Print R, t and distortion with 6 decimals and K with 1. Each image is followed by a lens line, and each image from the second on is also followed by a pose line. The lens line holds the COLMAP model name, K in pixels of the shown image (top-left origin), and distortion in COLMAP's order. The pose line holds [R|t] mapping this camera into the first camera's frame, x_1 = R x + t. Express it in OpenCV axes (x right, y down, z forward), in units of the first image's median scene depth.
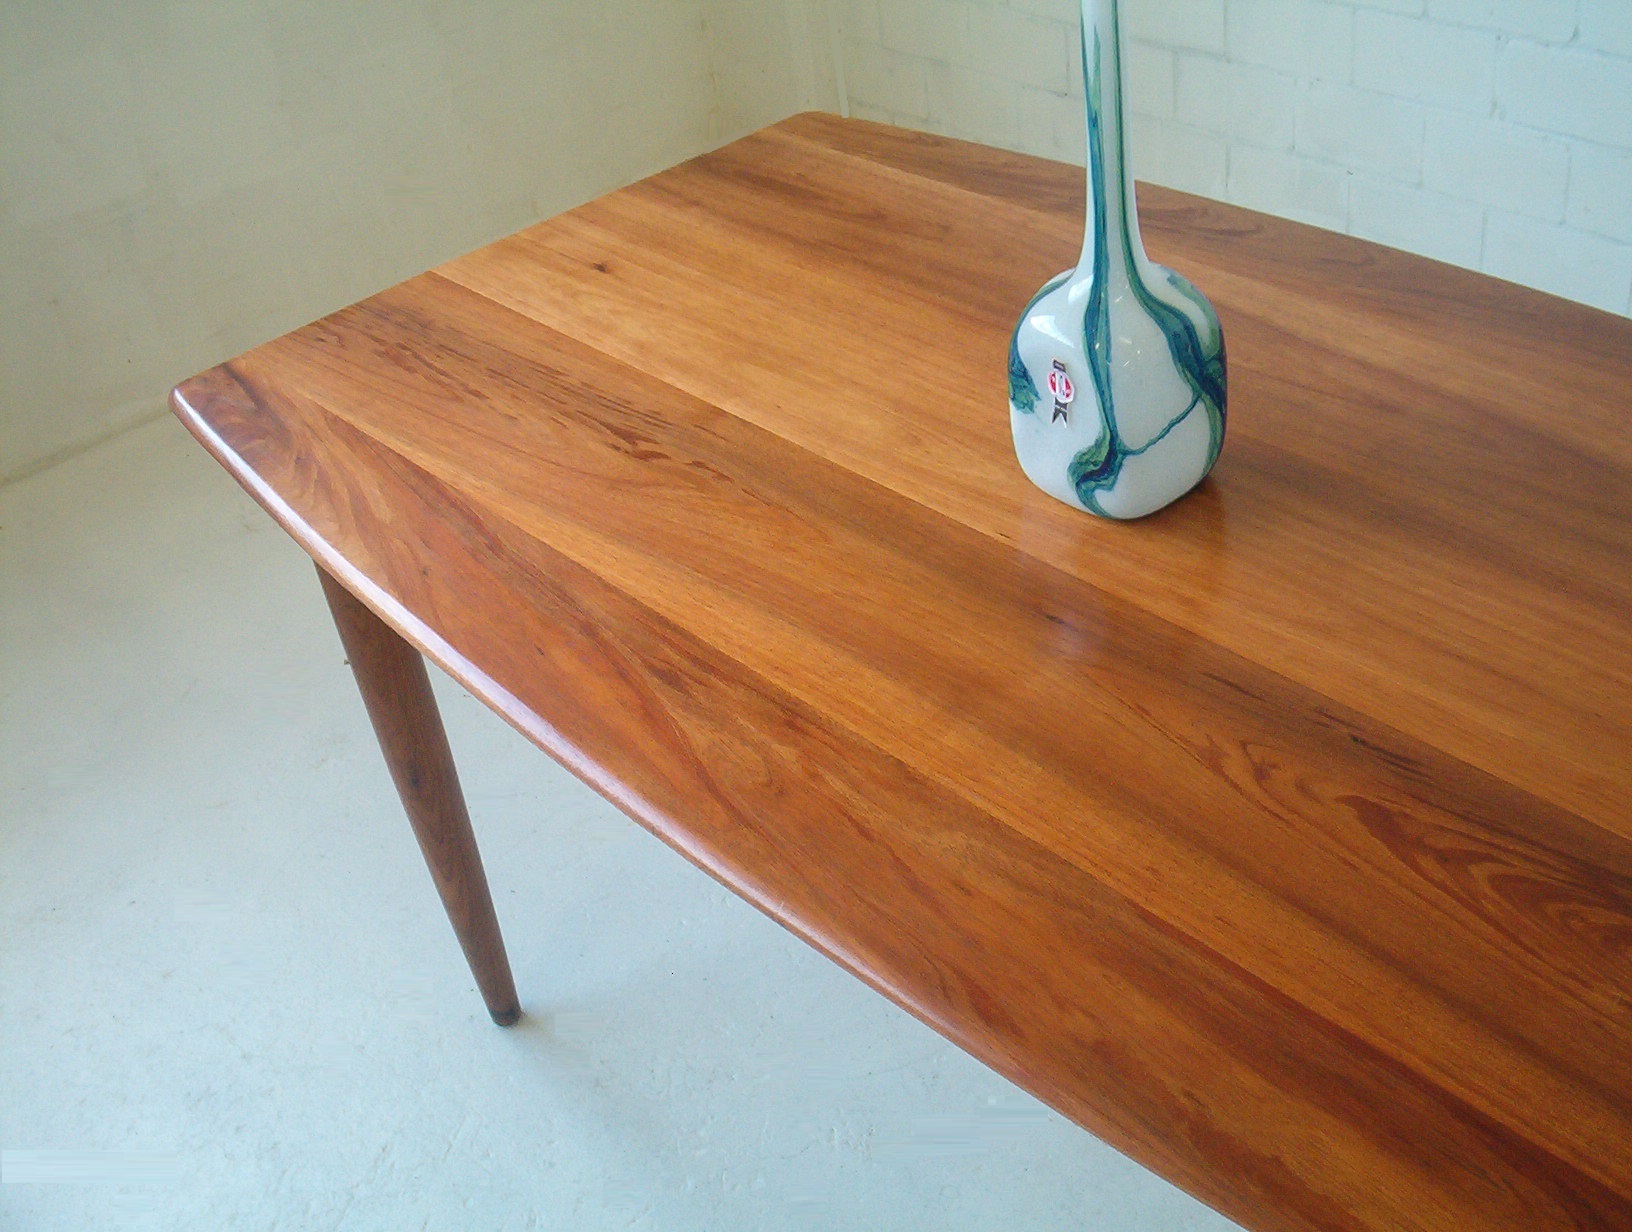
lens RADIAL K [[1843.3, 0, 807.1], [0, 1843.3, 628.7], [0, 0, 1]] dist [-0.082449, 0.000000]
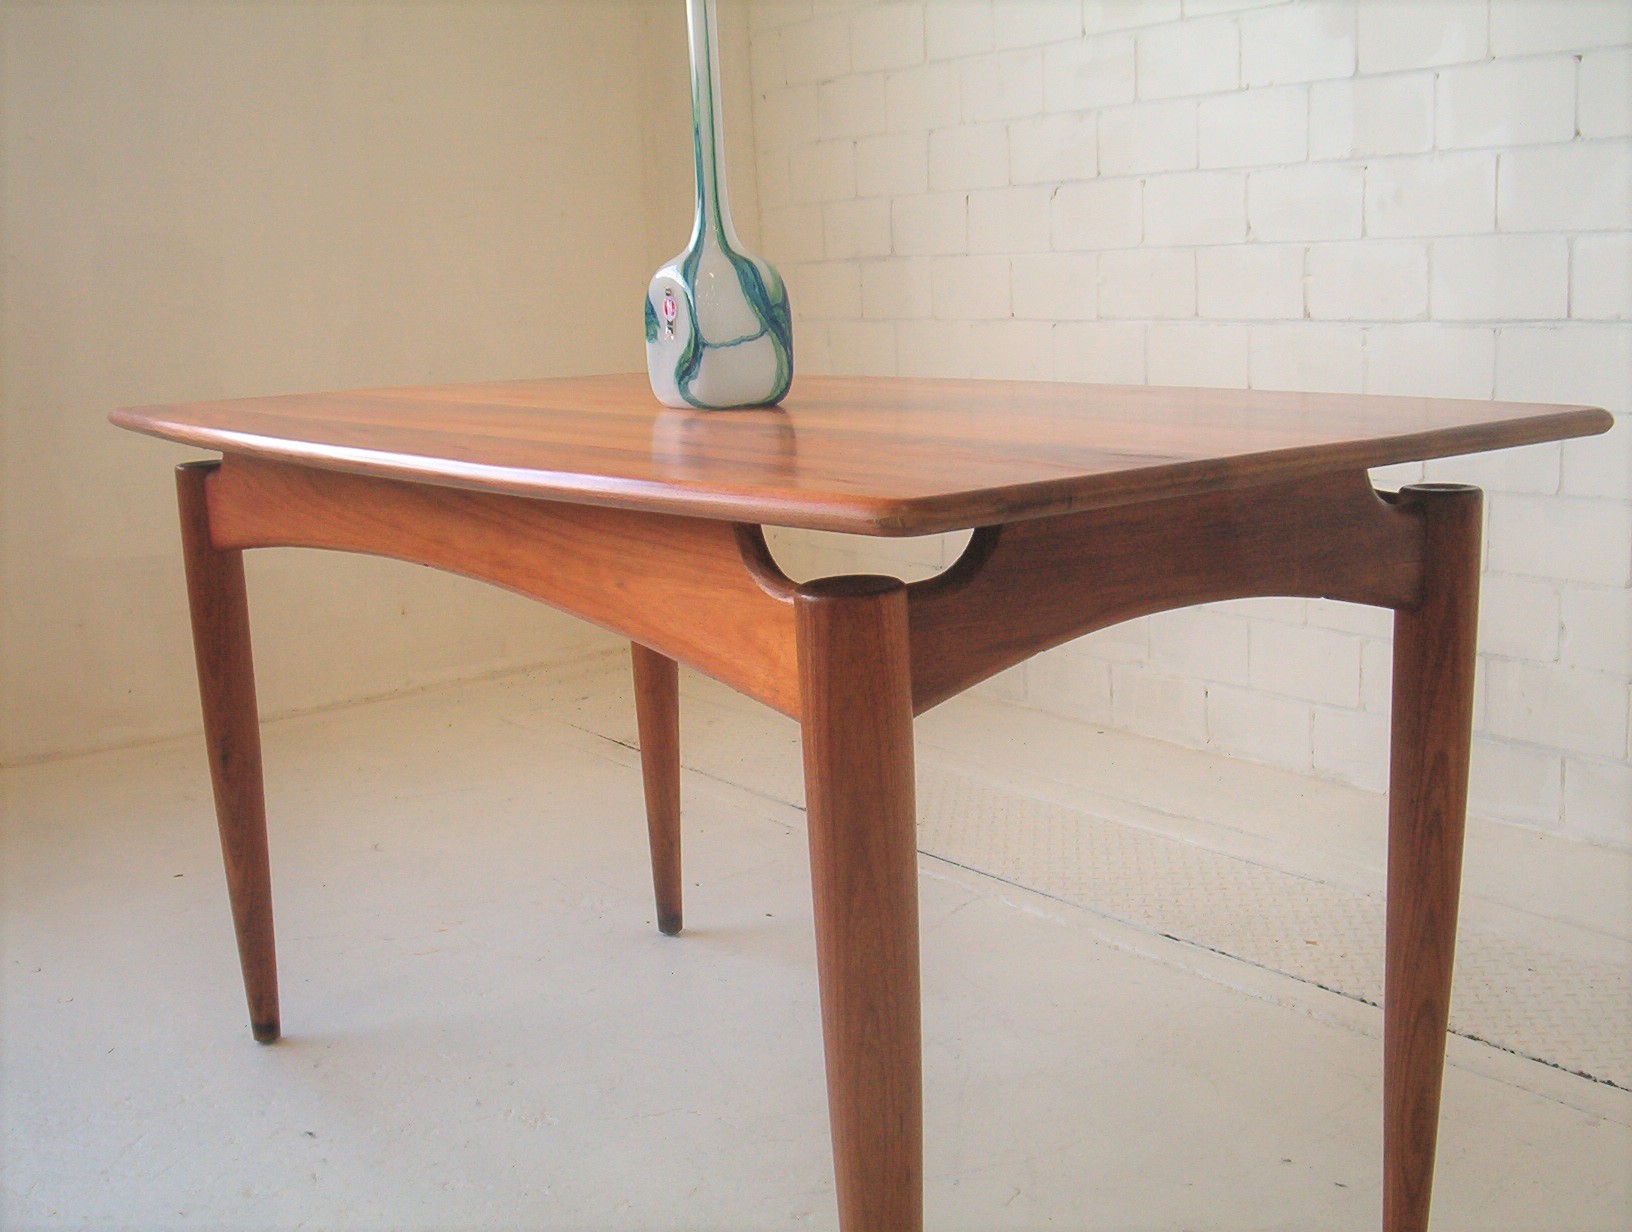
lens RADIAL K [[1843.3, 0, 815.2], [0, 1843.3, 623.9], [0, 0, 1]] dist [-0.082449, 0.000000]
pose [[0.993206, 0.100112, -0.059323, 0.363701], [-0.115776, 0.901498, -0.417010, 0.691510], [0.011732, 0.421045, 0.906964, -0.226884]]
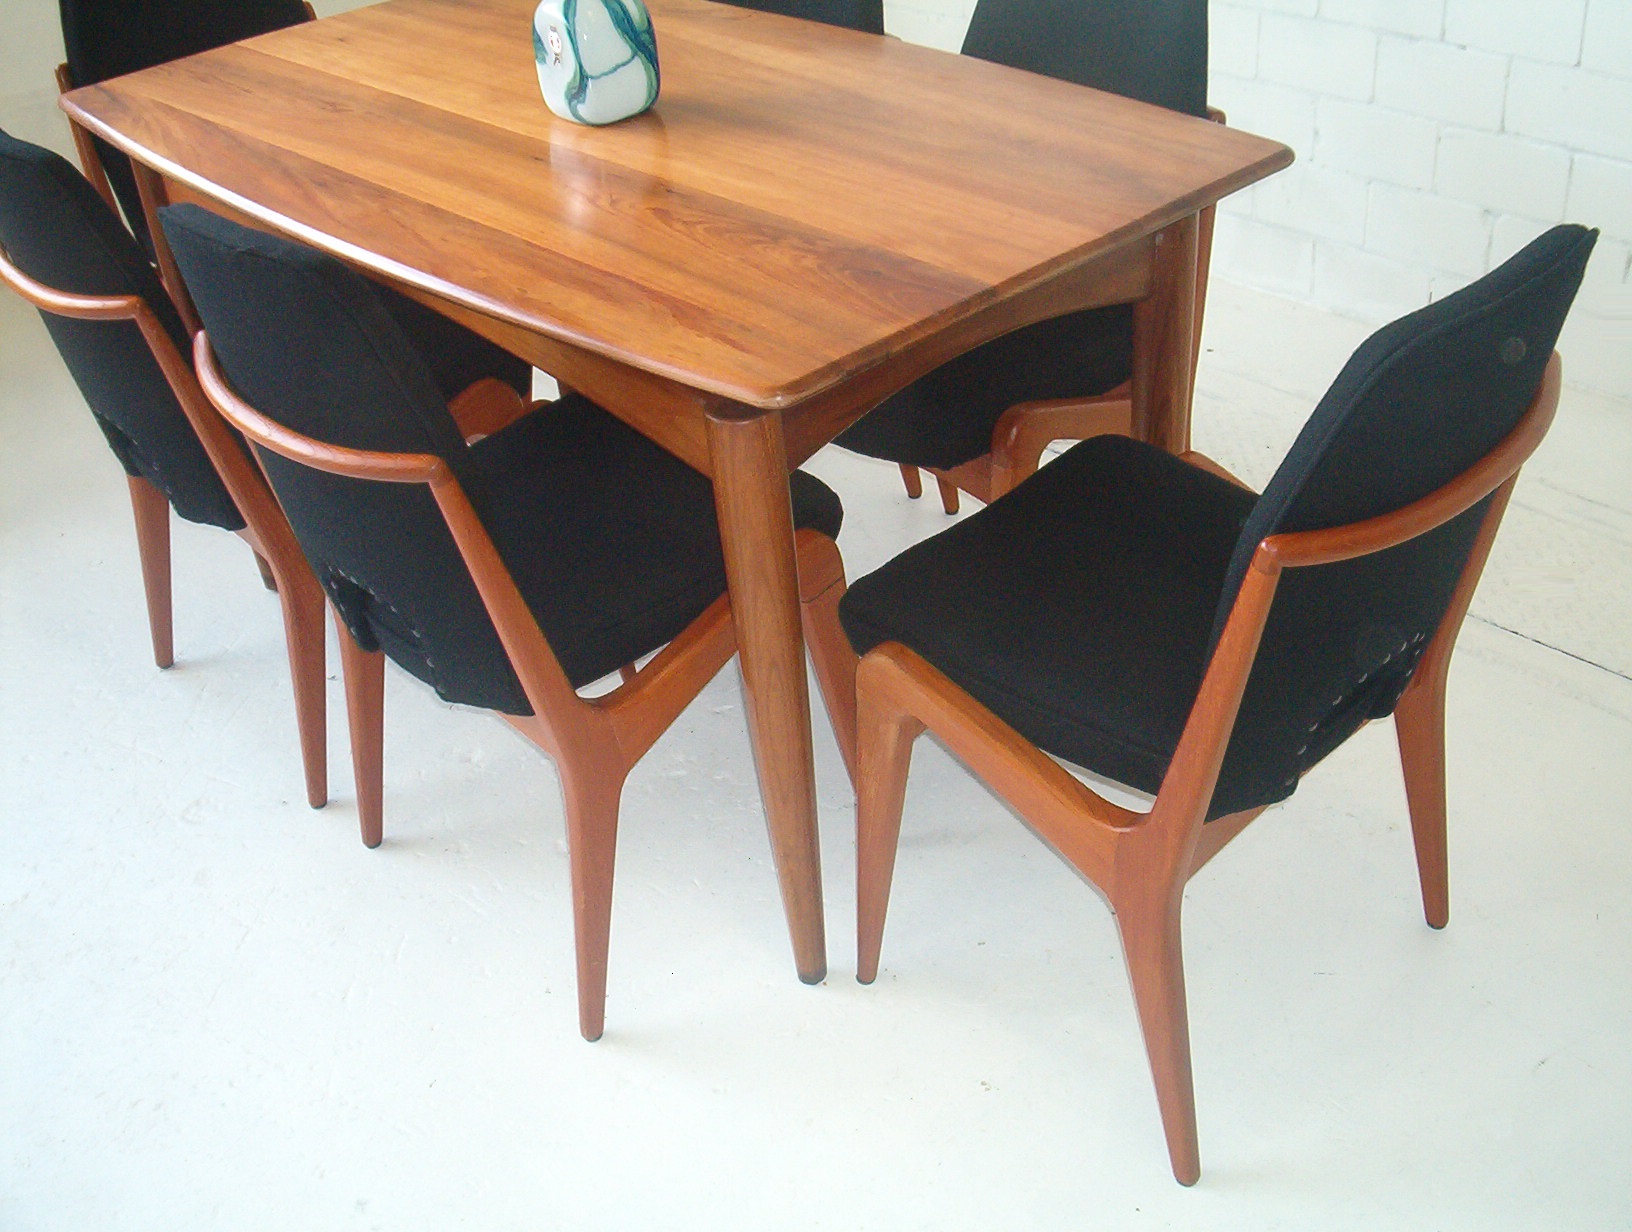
lens RADIAL K [[1843.3, 0, 812.5], [0, 1843.3, 653.0], [0, 0, 1]] dist [-0.082449, 0.000000]
pose [[0.998535, 0.027272, 0.046727, 0.318201], [-0.025506, 0.998953, -0.037978, 0.516311], [-0.047714, 0.036730, 0.998186, -0.748976]]
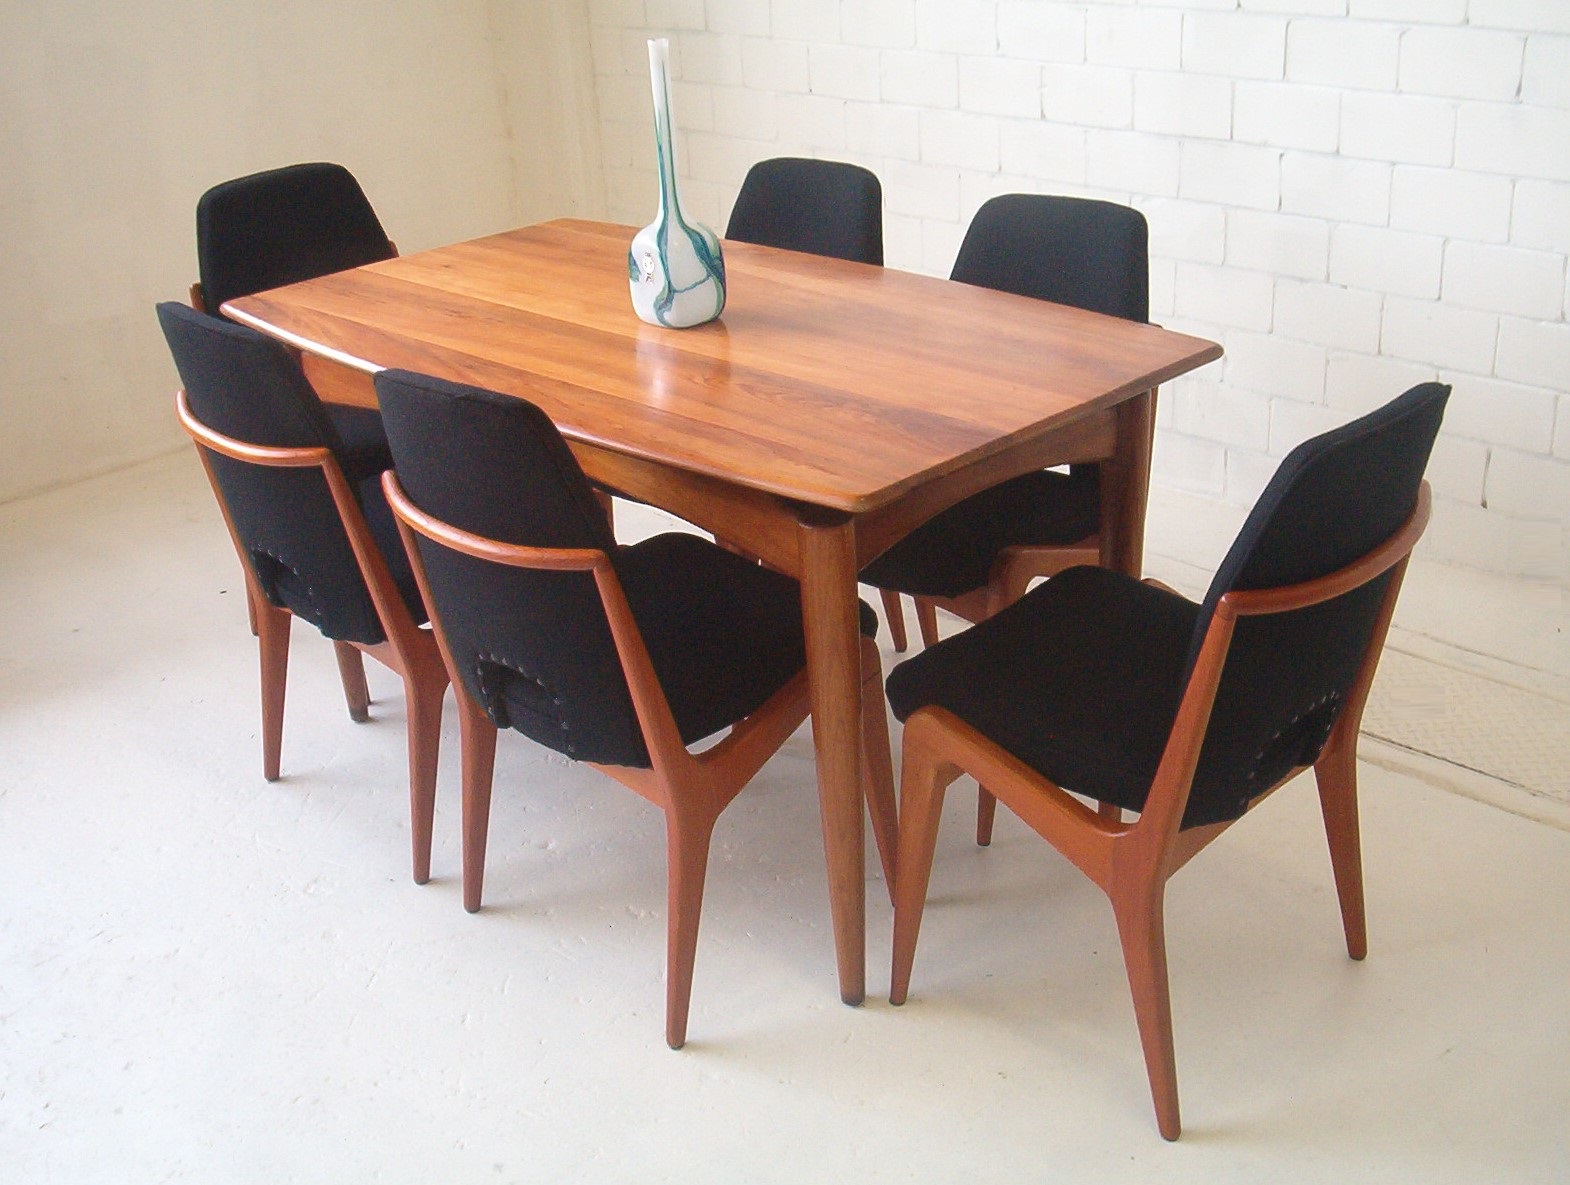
lens RADIAL K [[1850.4, 0, 747.1], [0, 1850.4, 591.9], [0, 0, 1]] dist [-0.083818, 0.000000]
pose [[0.997150, 0.042876, 0.062078, 0.134367], [-0.028822, 0.976897, -0.211760, 0.747686], [-0.069723, 0.209367, 0.975348, -1.165872]]
